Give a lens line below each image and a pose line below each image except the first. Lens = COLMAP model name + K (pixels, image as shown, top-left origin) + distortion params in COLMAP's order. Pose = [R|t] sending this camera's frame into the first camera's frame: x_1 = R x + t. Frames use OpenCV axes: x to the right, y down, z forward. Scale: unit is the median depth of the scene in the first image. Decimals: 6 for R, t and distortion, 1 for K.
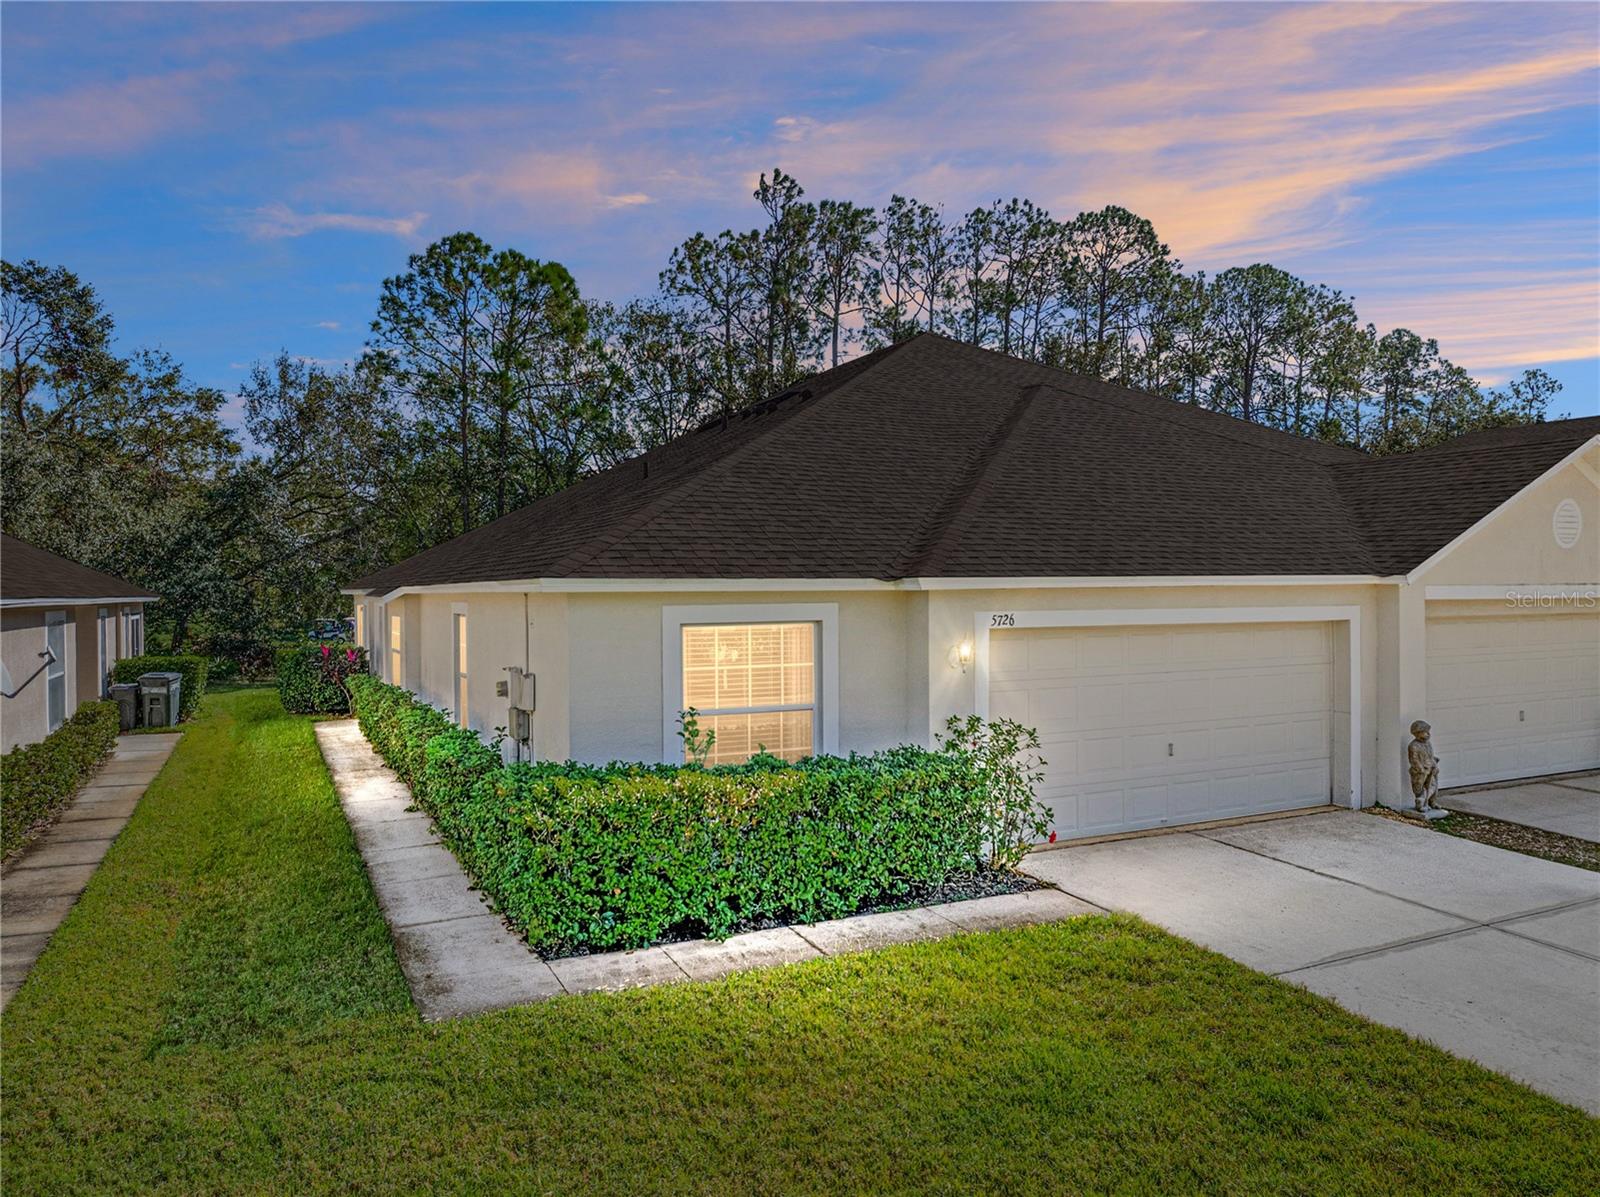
lens RADIAL K [[1137.7, 0, 800.0], [0, 1137.7, 598.5], [0, 0, 1]] dist [-0.028375, 0.002131]
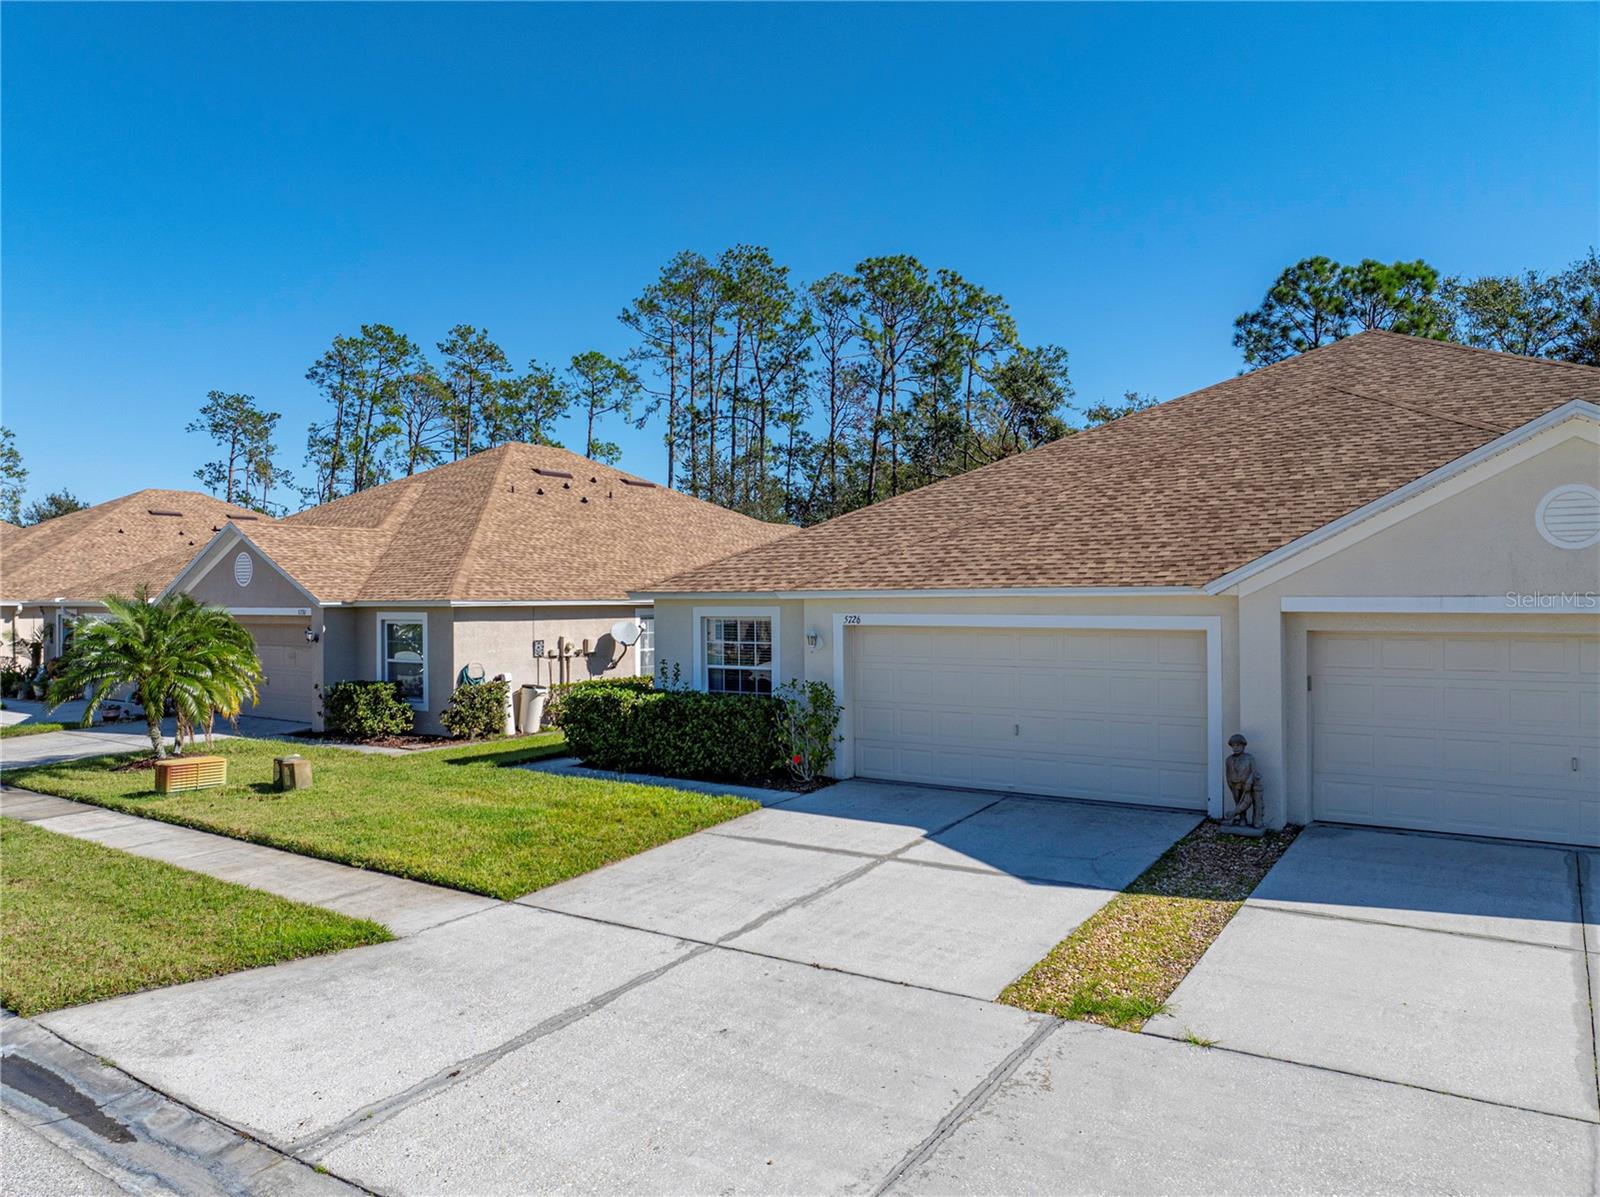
lens RADIAL K [[1109.7, 0, 800.0], [0, 1109.7, 598.5], [0, 0, 1]] dist [-0.018030, 0.000363]
pose [[0.502459, 0.005379, -0.864584, 0.403514], [-0.001780, 0.999985, 0.005188, -0.005014], [0.864599, -0.001068, 0.502461, 0.059825]]
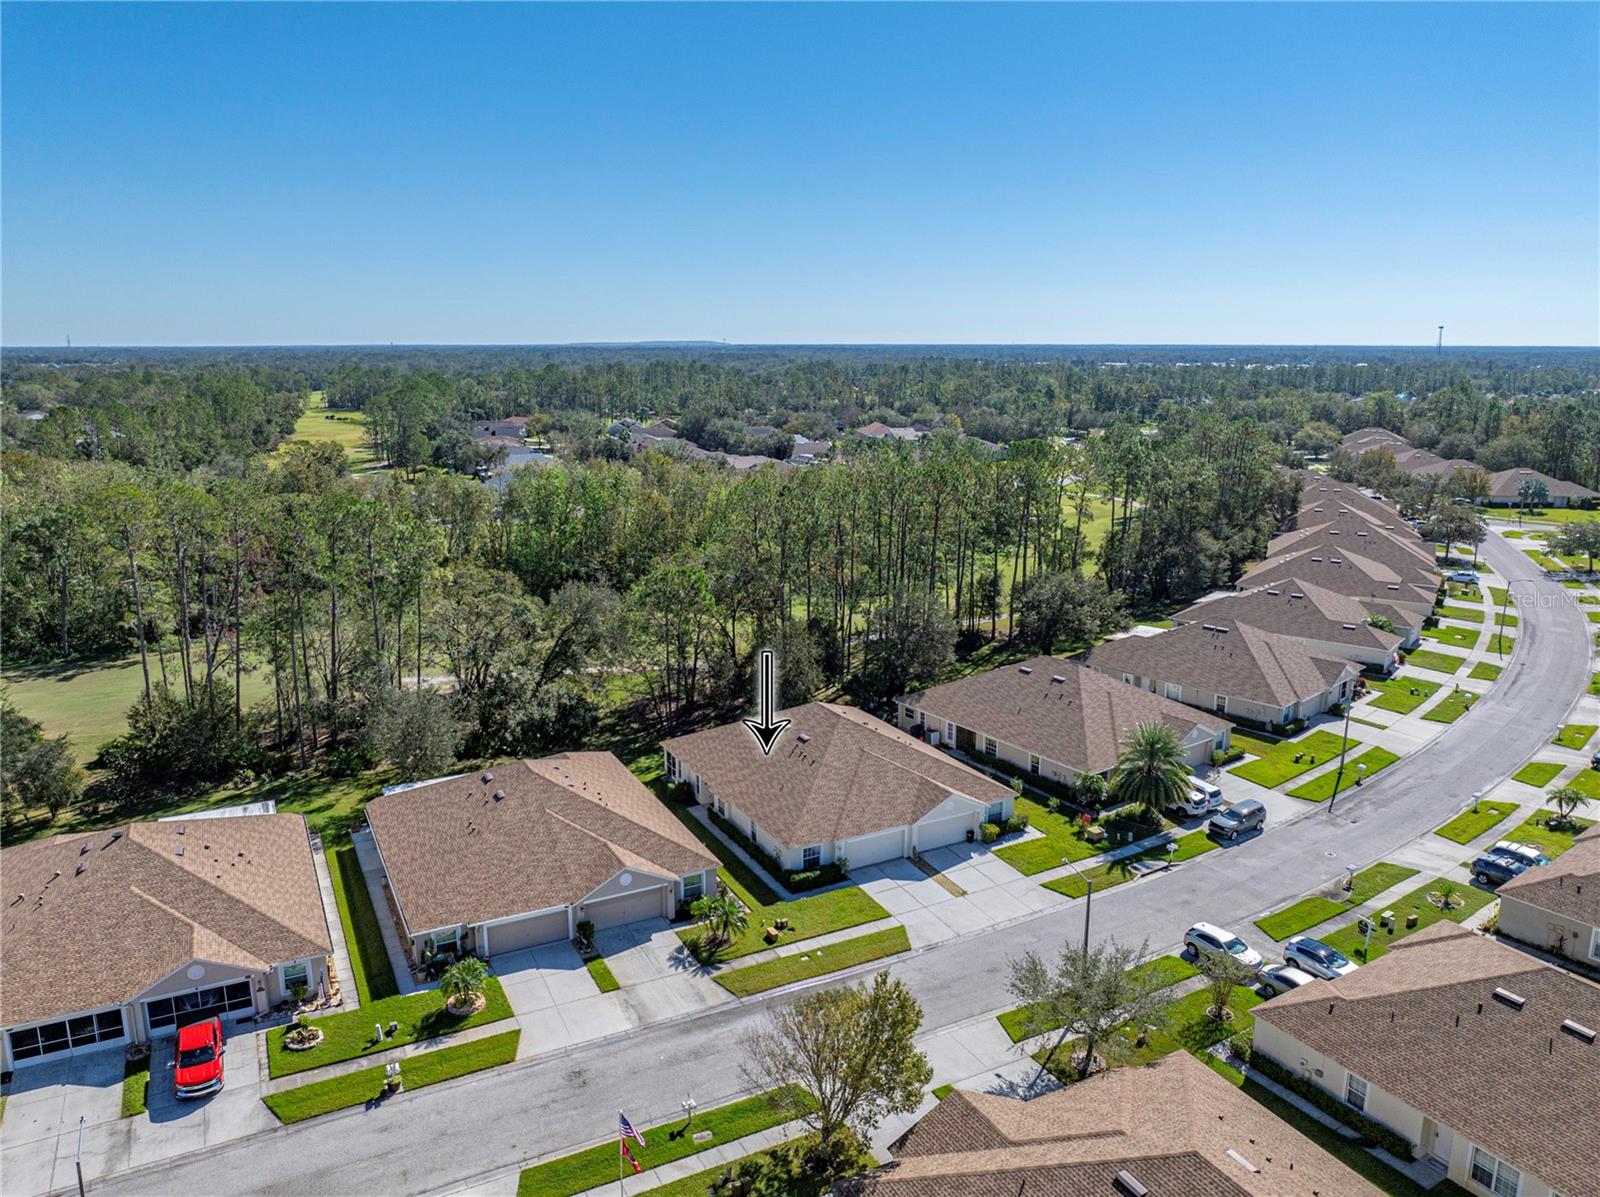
lens RADIAL K [[1122.5, 0, 800.0], [0, 1122.5, 598.5], [0, 0, 1]] dist [-0.035876, 0.022453]
pose [[0.999166, -0.002101, 0.040784, -0.105014], [-0.006527, 0.977621, 0.210272, -0.845416], [-0.040313, -0.210363, 0.976792, -1.584994]]
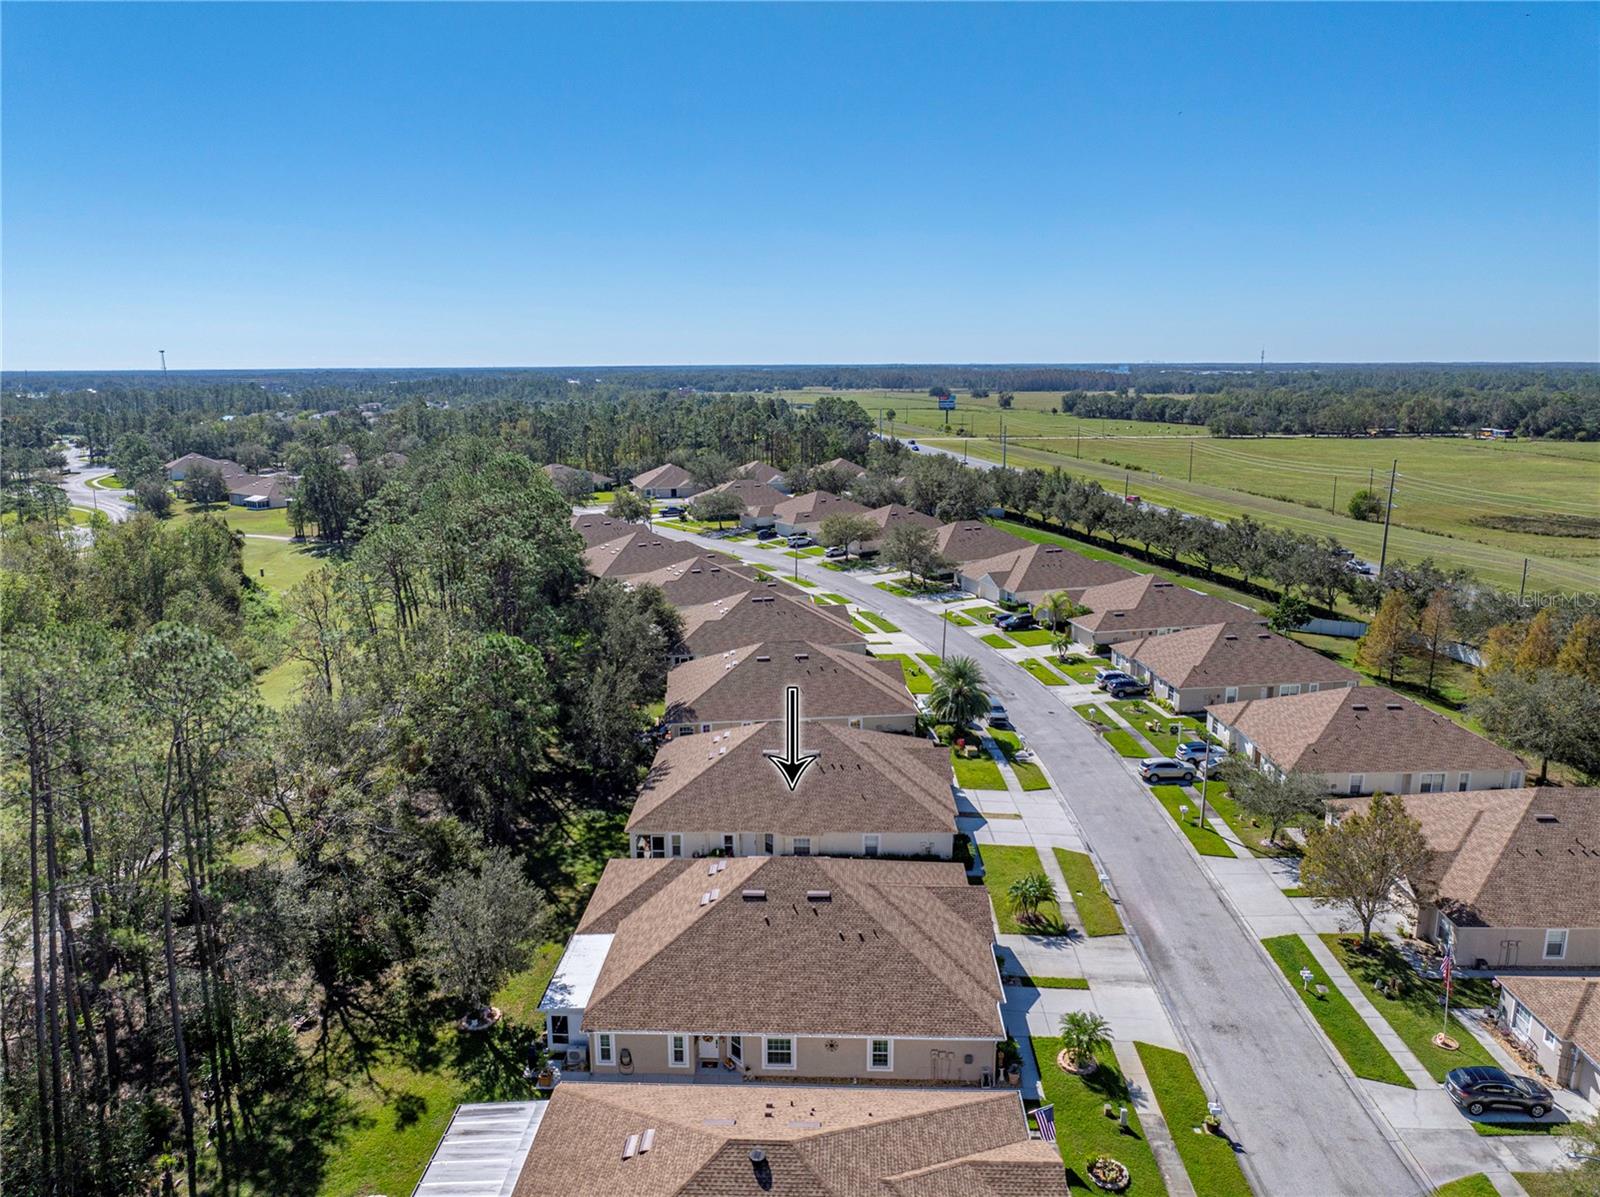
lens RADIAL K [[1107.6, 0, 788.3], [0, 1107.6, 596.7], [0, 0, 1]] dist [-0.022982, 0.001948]
pose [[0.469906, -0.177998, 0.864584, -1.875475], [0.014201, 0.980856, 0.194218, -0.832336], [-0.882602, -0.078986, 0.463437, -0.400407]]
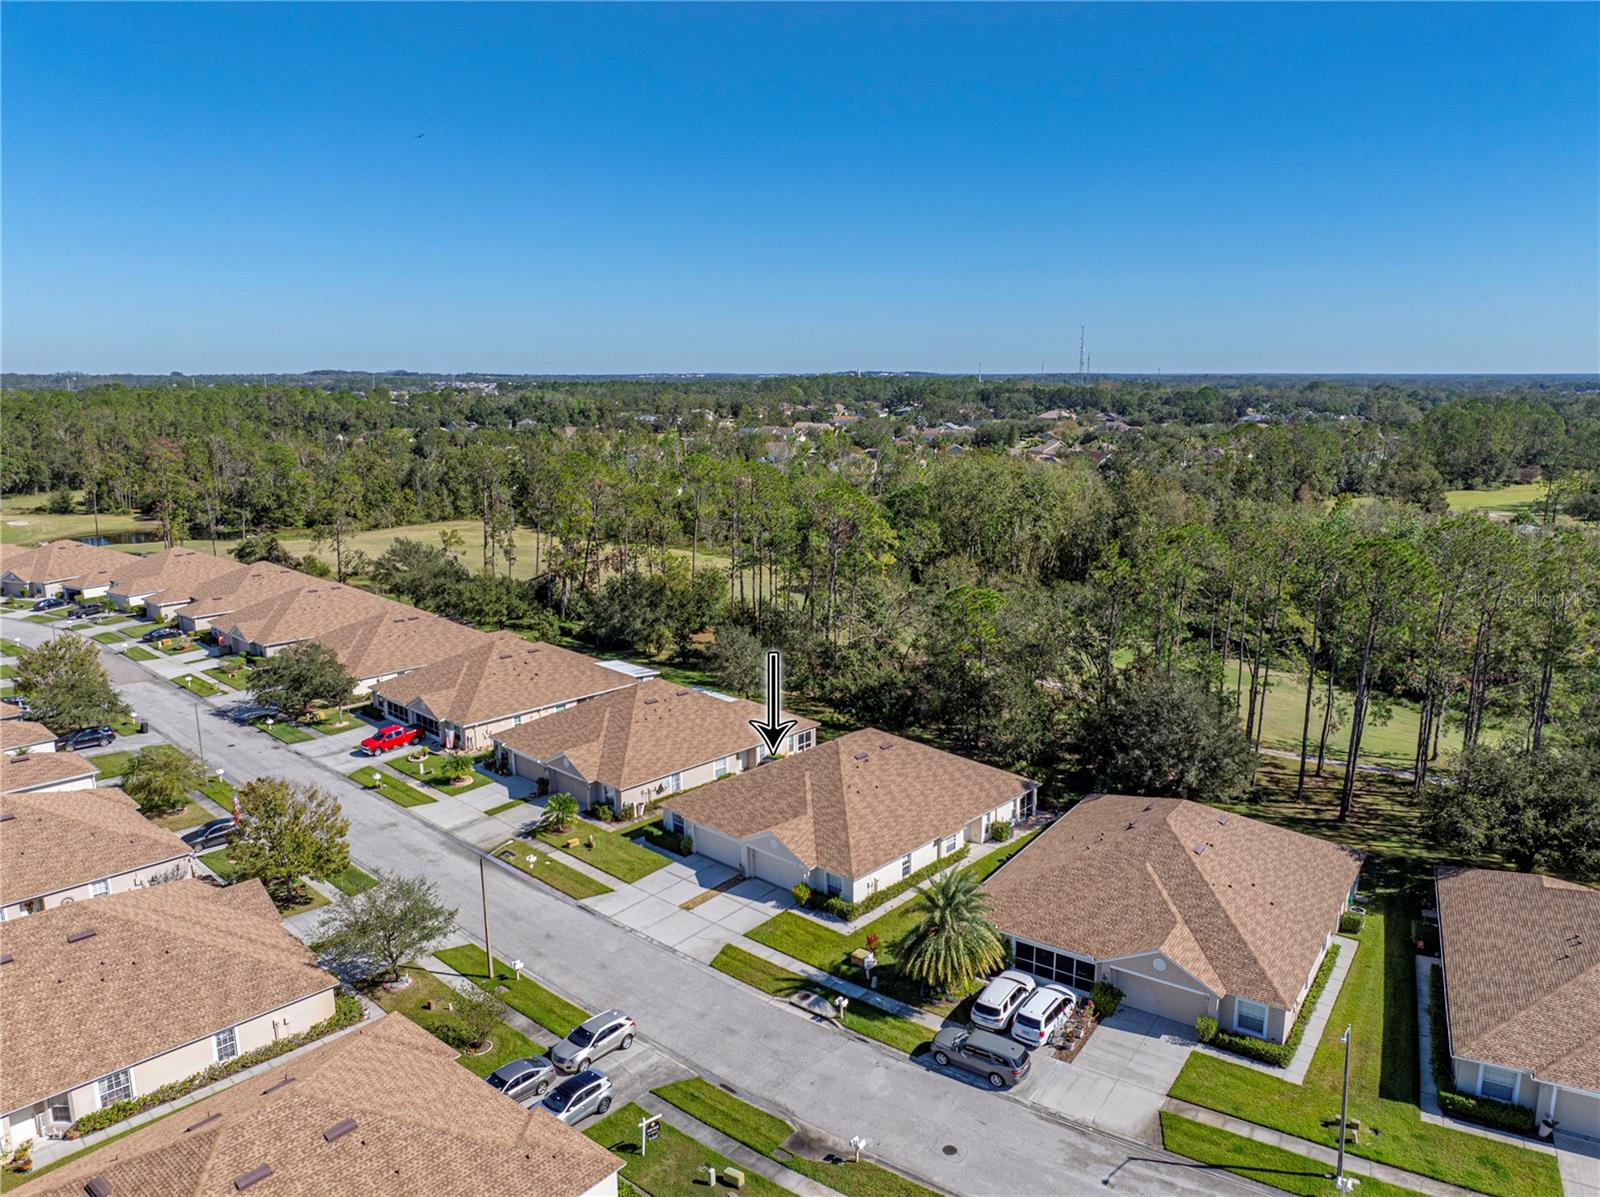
lens RADIAL K [[1122.5, 0, 800.0], [0, 1122.5, 598.5], [0, 0, 1]] dist [-0.035876, 0.022453]
pose [[0.368730, 0.191072, -0.909686, 2.017992], [-0.007128, 0.979198, 0.202783, -0.863836], [0.929509, -0.068288, 0.362422, -0.282170]]
